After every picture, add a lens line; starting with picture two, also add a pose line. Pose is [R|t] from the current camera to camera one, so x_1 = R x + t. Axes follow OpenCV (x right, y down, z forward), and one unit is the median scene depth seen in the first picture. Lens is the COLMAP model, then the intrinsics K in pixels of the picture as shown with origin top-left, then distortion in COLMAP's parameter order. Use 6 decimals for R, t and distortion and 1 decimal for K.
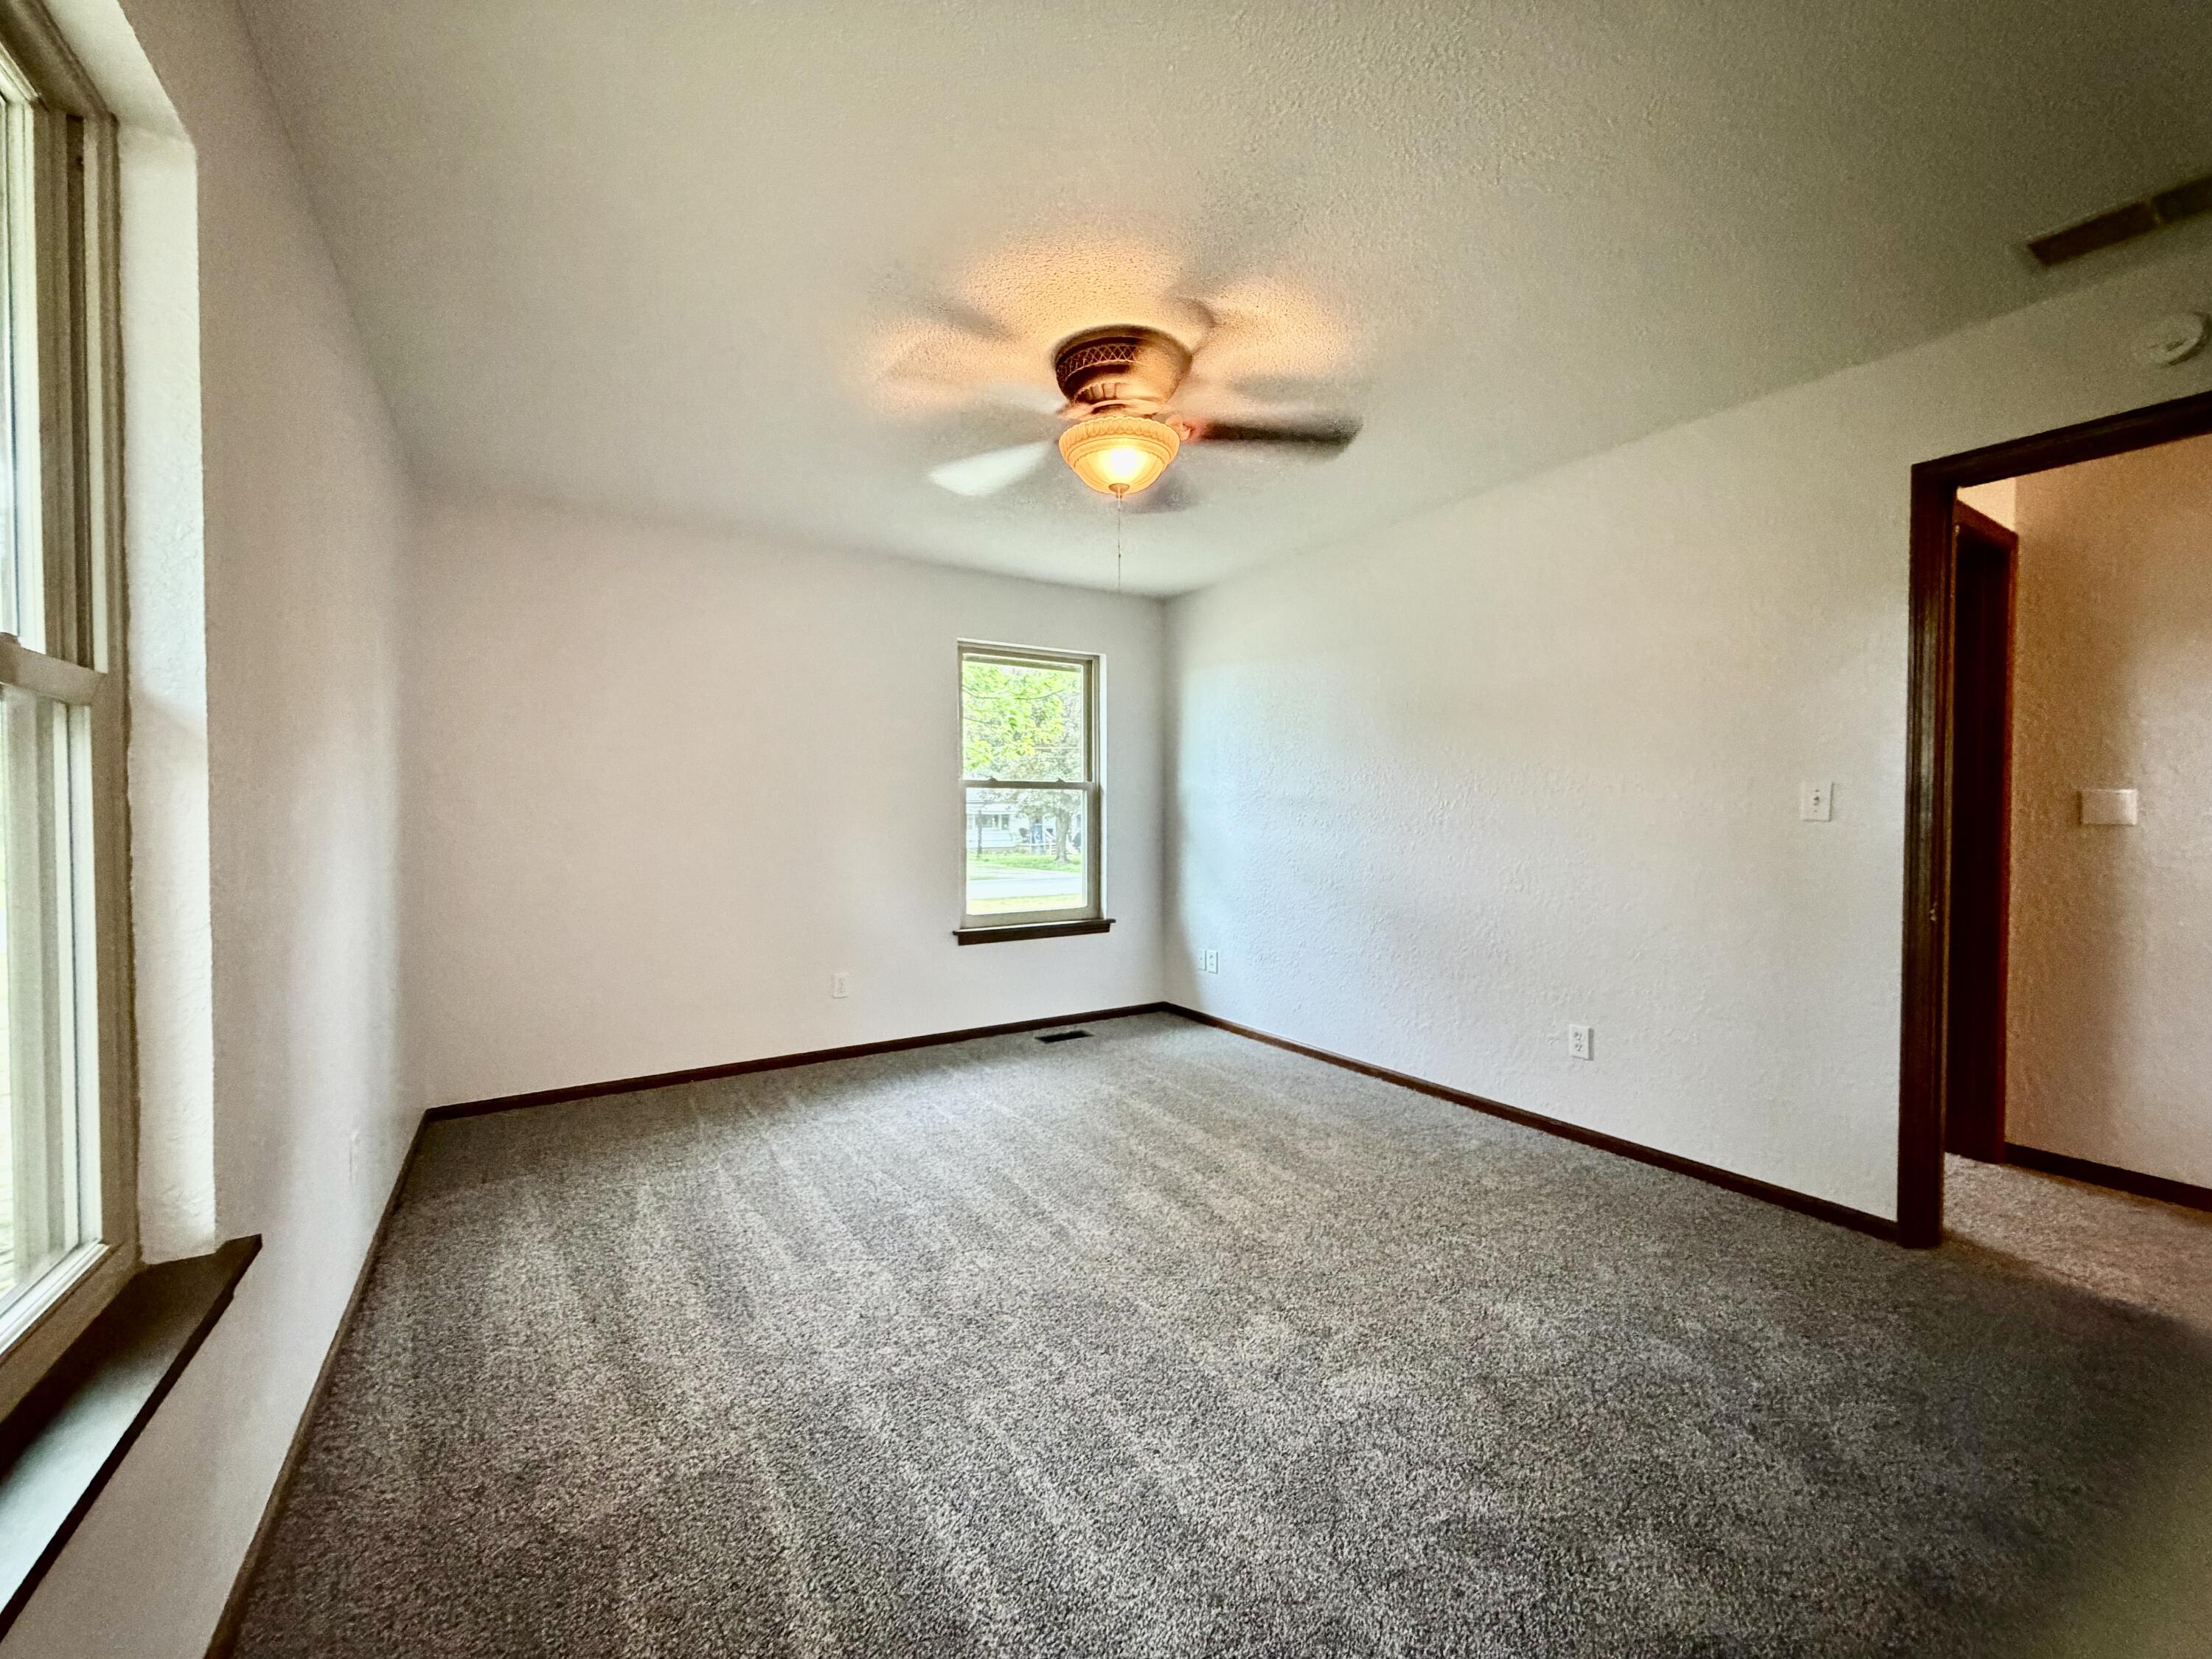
lens RADIAL K [[876.5, 0, 1104.9], [0, 876.5, 841.4], [0, 0, 1]] dist [-0.001251, 0.000436]
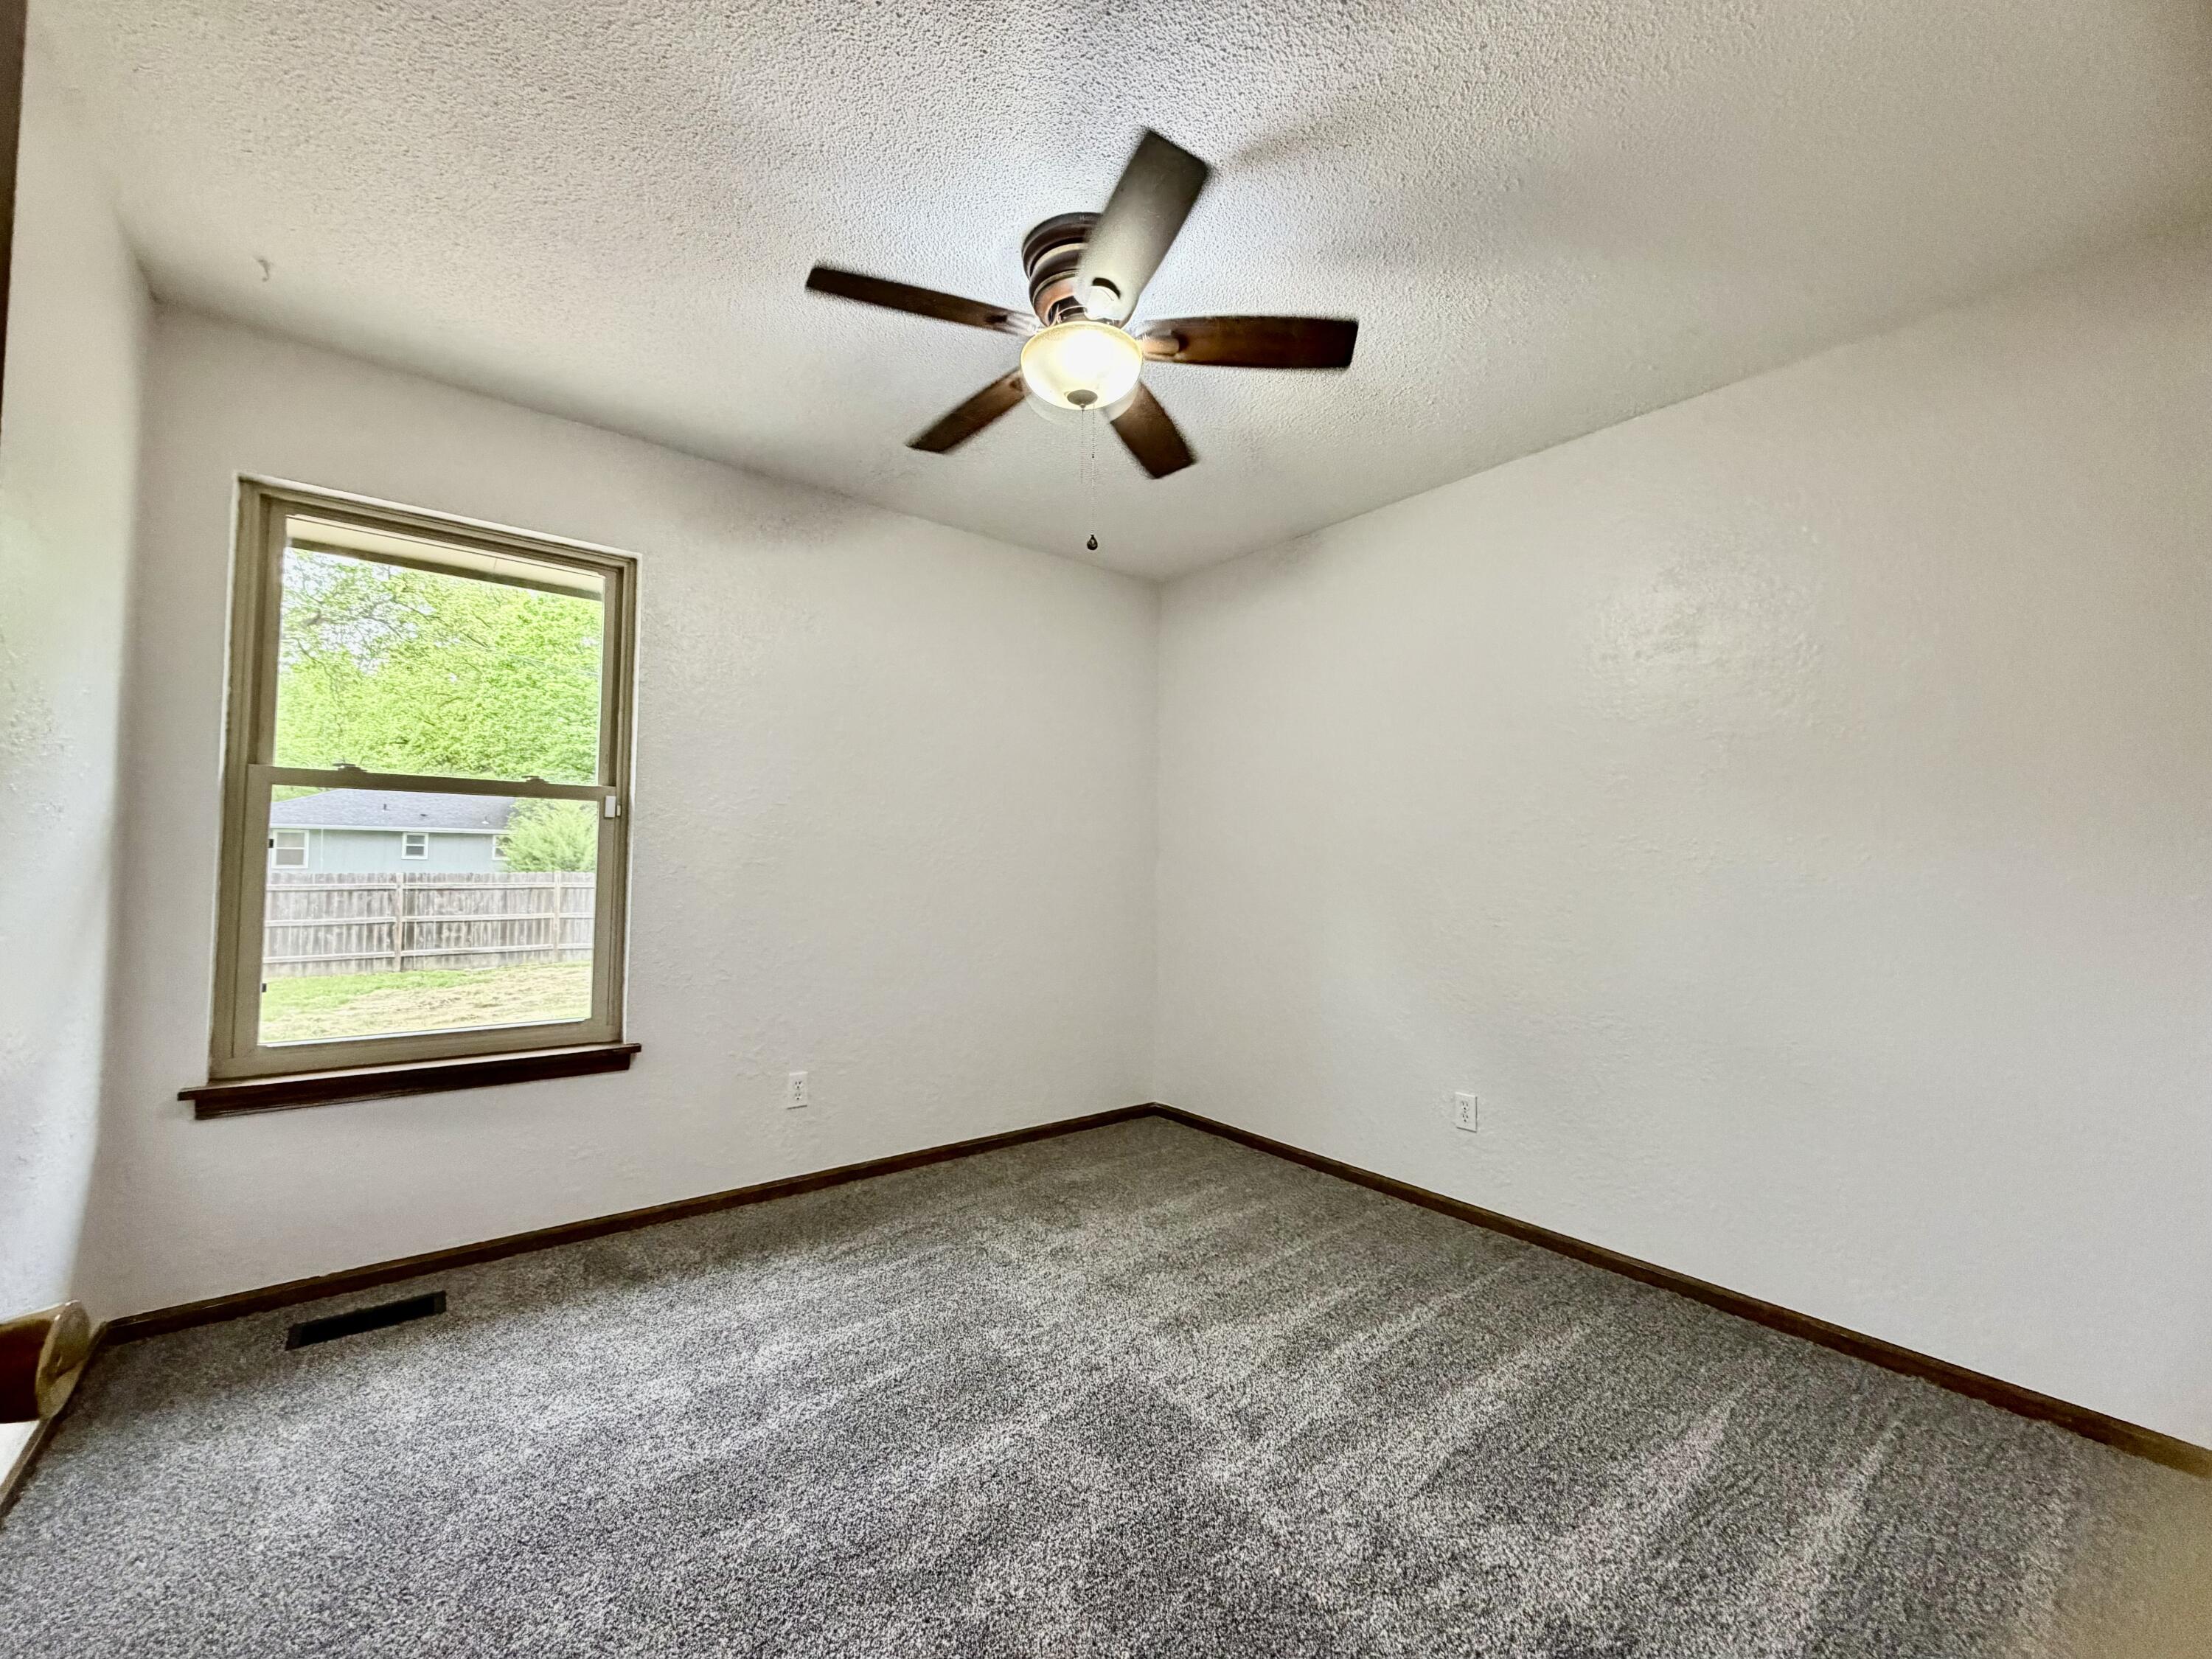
lens RADIAL K [[876.5, 0, 1109.3], [0, 876.5, 833.1], [0, 0, 1]] dist [-0.001251, 0.000436]
pose [[0.993452, 0.025246, 0.111428, 0.079051], [-0.017678, 0.997502, -0.068391, -0.002709], [-0.112876, 0.065973, 0.991416, 0.148427]]
